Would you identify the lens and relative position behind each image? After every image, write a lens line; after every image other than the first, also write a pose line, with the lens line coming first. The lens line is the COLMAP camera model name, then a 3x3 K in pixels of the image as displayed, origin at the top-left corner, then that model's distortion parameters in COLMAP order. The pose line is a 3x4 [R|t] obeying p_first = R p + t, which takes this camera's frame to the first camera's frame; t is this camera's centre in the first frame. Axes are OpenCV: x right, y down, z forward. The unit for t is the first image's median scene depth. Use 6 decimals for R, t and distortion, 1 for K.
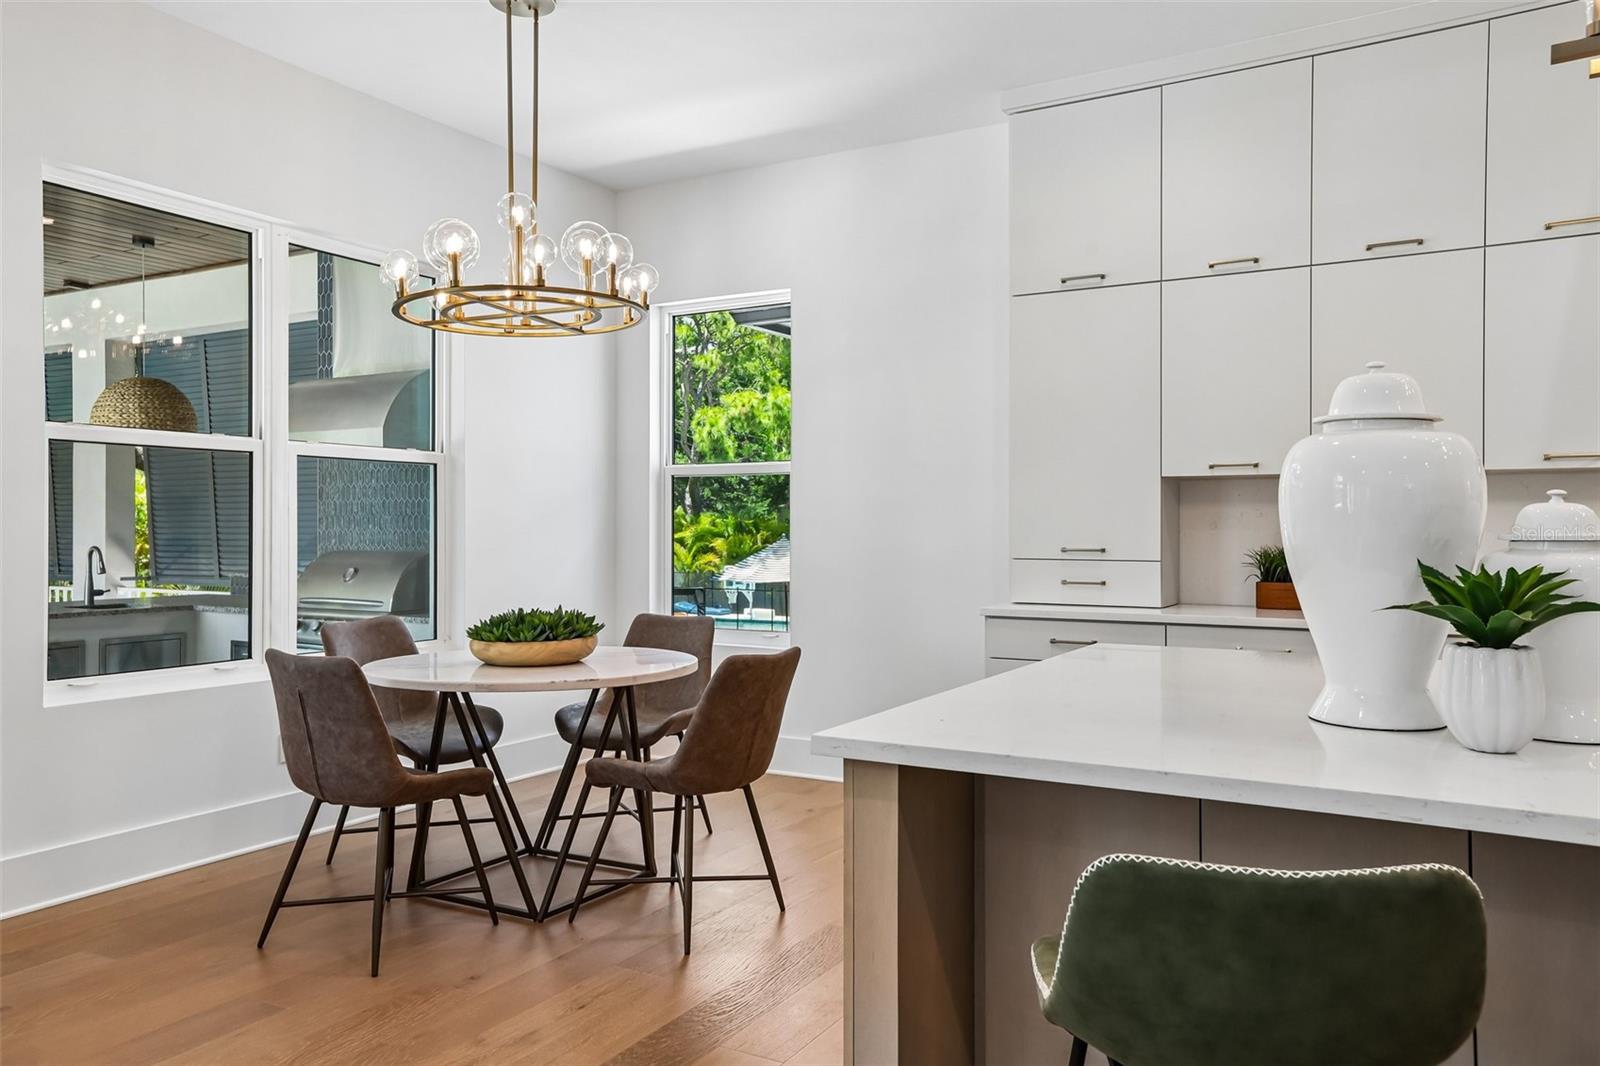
lens RADIAL K [[1168.9, 0, 797.4], [0, 1168.9, 522.1], [0, 0, 1]] dist [-0.032561, 0.100468]
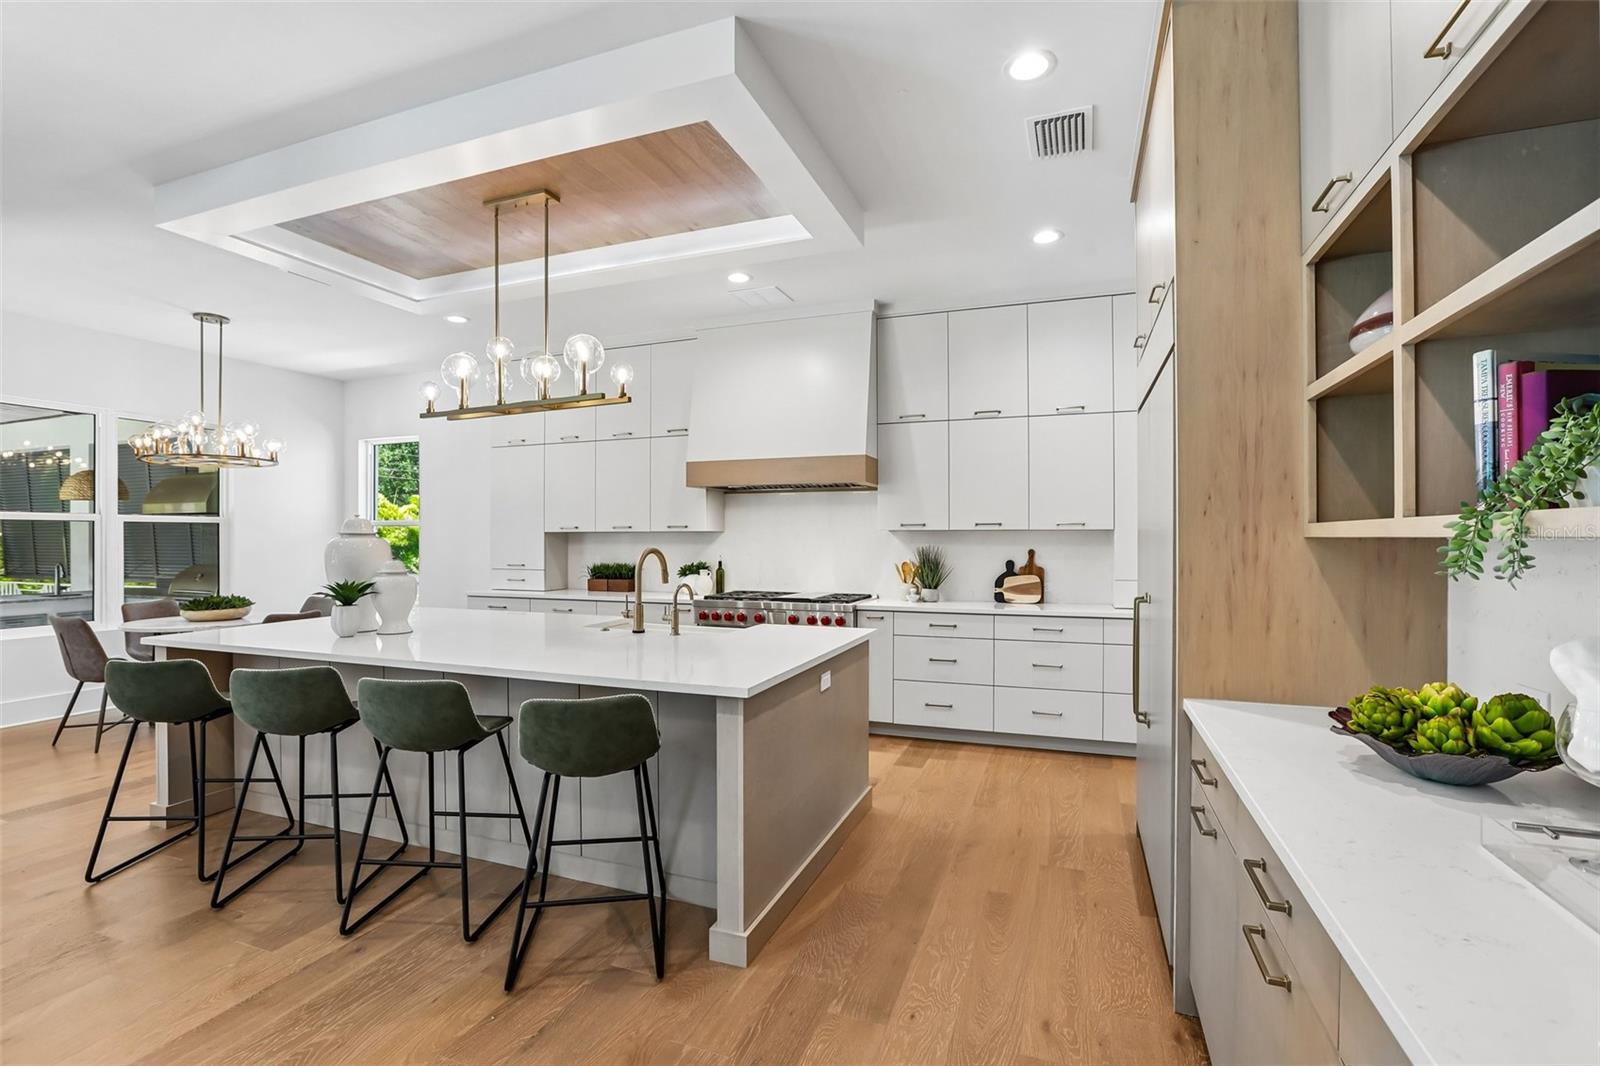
lens RADIAL K [[740.7, 0, 795.9], [0, 740.7, 536.8], [0, 0, 1]] dist [-0.046368, 0.015251]
pose [[0.986610, -0.002489, 0.163077, 0.665149], [0.001748, 0.999987, 0.004686, -0.042314], [-0.163087, -0.004338, 0.986602, -0.545215]]
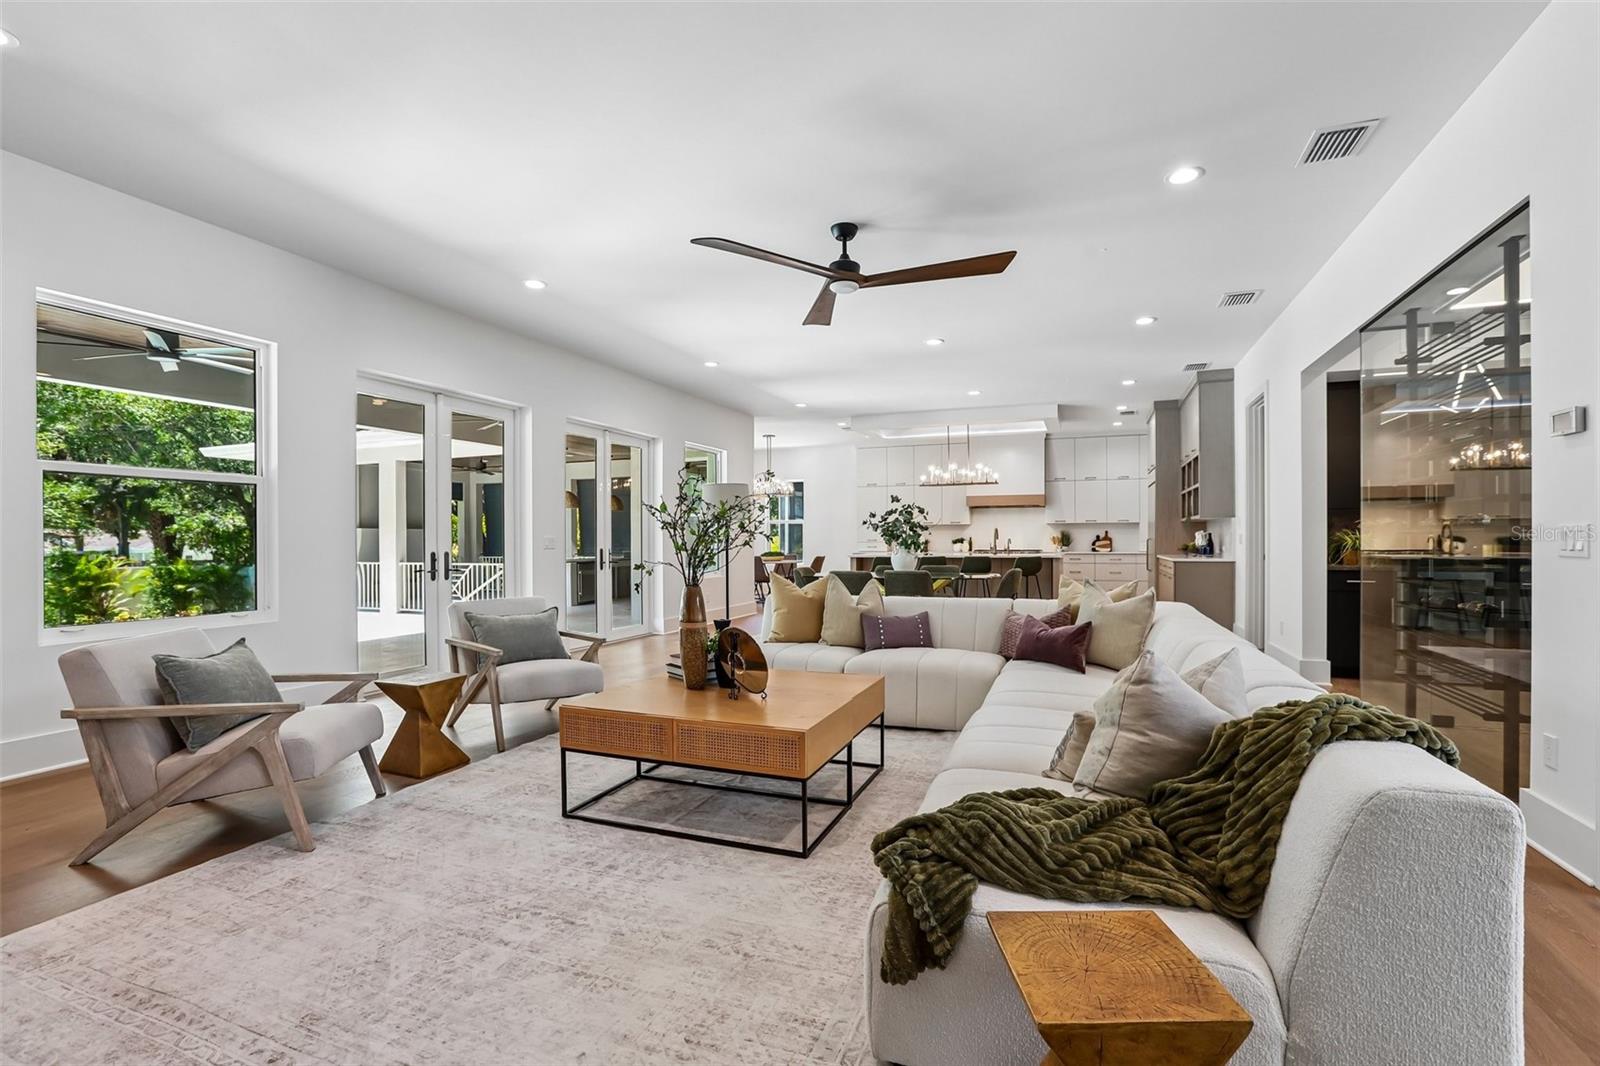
lens RADIAL K [[751.1, 0, 795.2], [0, 751.1, 556.7], [0, 0, 1]] dist [-0.042945, 0.015965]
pose [[0.988681, -0.009174, 0.149754, -0.671888], [0.005379, 0.999655, 0.025725, 0.012816], [-0.149938, -0.024628, 0.988389, -2.545398]]
